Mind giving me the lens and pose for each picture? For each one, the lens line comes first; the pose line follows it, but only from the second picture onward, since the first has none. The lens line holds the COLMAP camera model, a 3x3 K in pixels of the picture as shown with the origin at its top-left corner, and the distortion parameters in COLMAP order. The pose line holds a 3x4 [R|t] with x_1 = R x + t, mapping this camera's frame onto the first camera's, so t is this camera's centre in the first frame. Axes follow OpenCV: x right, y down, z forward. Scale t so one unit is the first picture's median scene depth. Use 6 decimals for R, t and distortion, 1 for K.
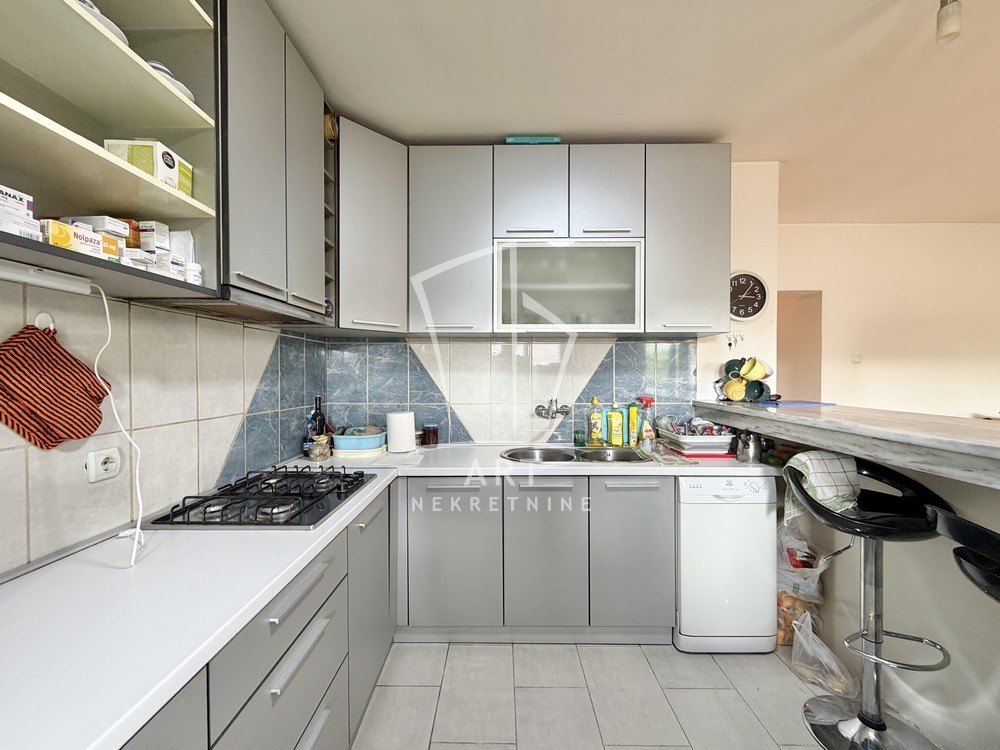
lens RADIAL K [[397.4, 0, 496.1], [0, 397.4, 376.4], [0, 0, 1]] dist [-0.000623, 0.000124]
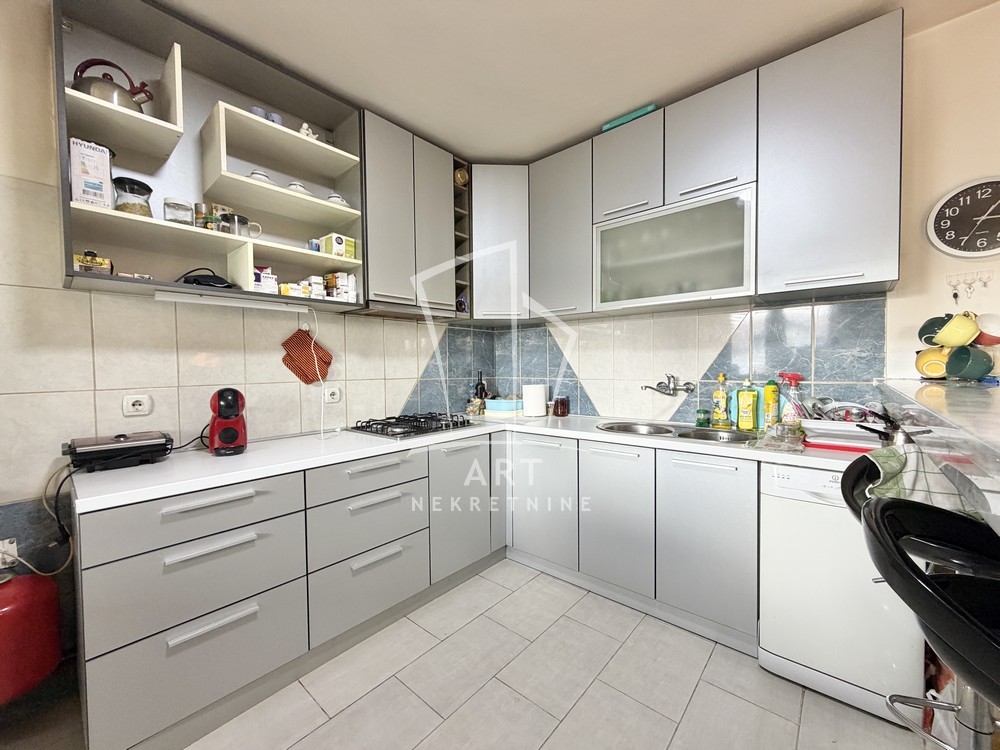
lens RADIAL K [[397.4, 0, 496.1], [0, 397.4, 376.4], [0, 0, 1]] dist [-0.000623, 0.000124]
pose [[0.760619, 0.010580, -0.649112, 0.515710], [0.003719, 0.999780, 0.020654, 0.044458], [0.649188, -0.018124, 0.760412, -0.003357]]
